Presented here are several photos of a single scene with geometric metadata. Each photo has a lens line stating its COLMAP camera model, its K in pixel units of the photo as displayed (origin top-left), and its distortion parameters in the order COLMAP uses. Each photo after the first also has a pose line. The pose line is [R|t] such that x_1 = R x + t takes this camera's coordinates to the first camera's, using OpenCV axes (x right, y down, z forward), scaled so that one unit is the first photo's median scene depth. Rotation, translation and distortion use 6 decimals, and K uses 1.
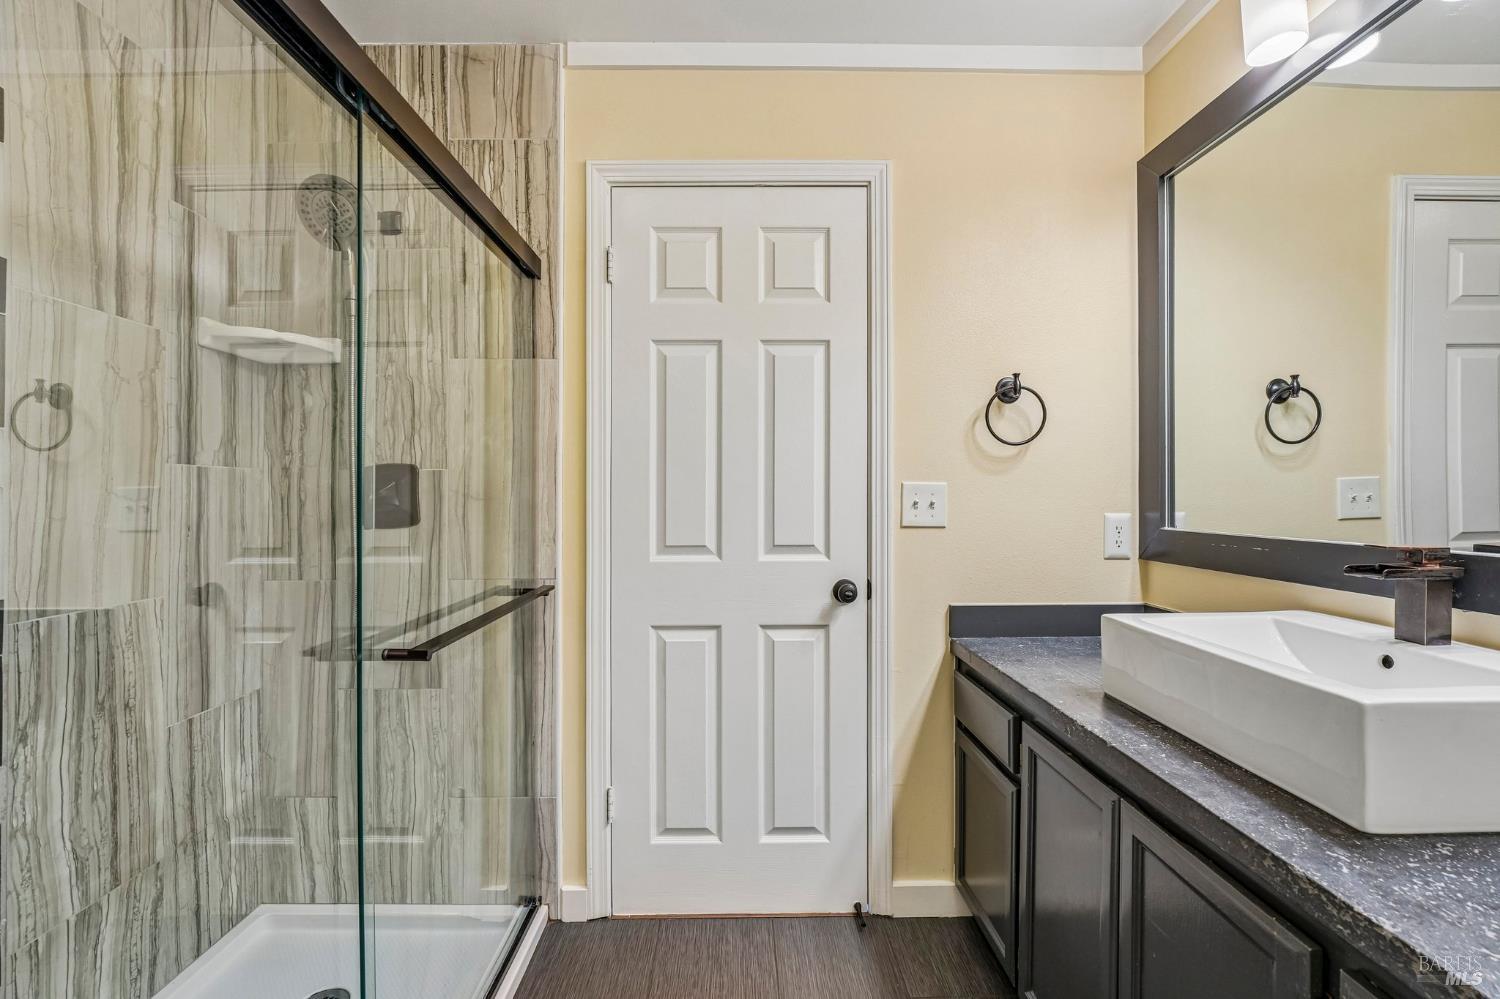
lens RADIAL K [[597.0, 0, 714.4], [0, 597.0, 499.9], [0, 0, 1]] dist [-0.051332, -0.000370]
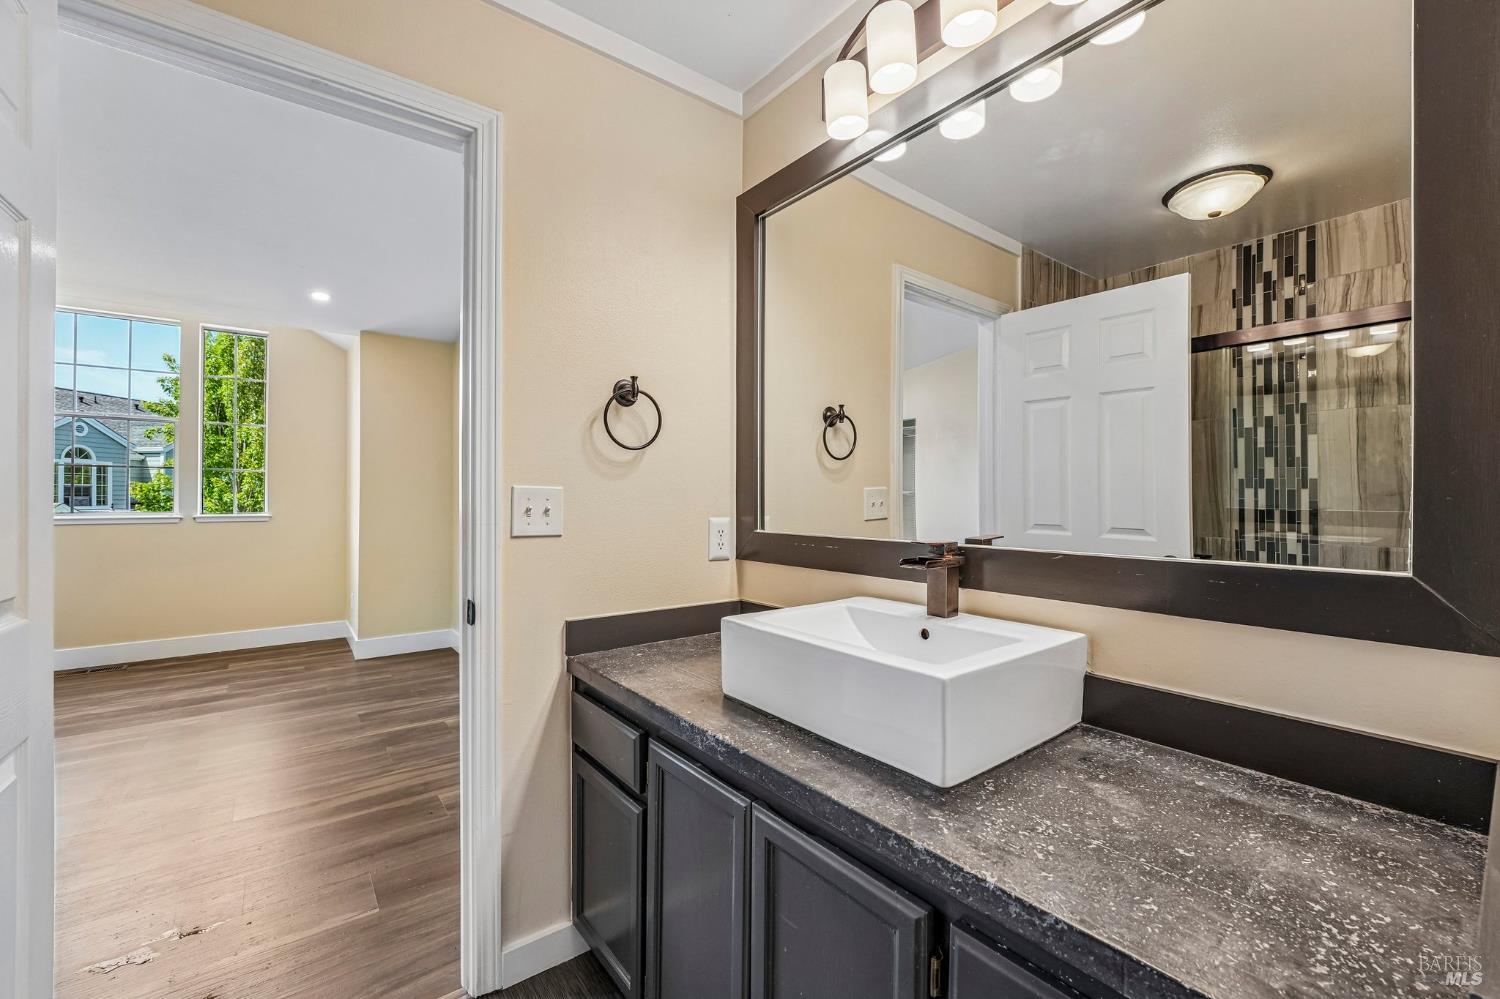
lens RADIAL K [[612.5, 0, 745.7], [0, 612.5, 498.7], [0, 0, 1]] dist [-0.007377, -0.000256]
pose [[0.768181, 0.004729, 0.640216, 0.006674], [0.001219, 0.999960, -0.008849, -0.003460], [-0.640232, 0.007578, 0.768144, 0.140512]]
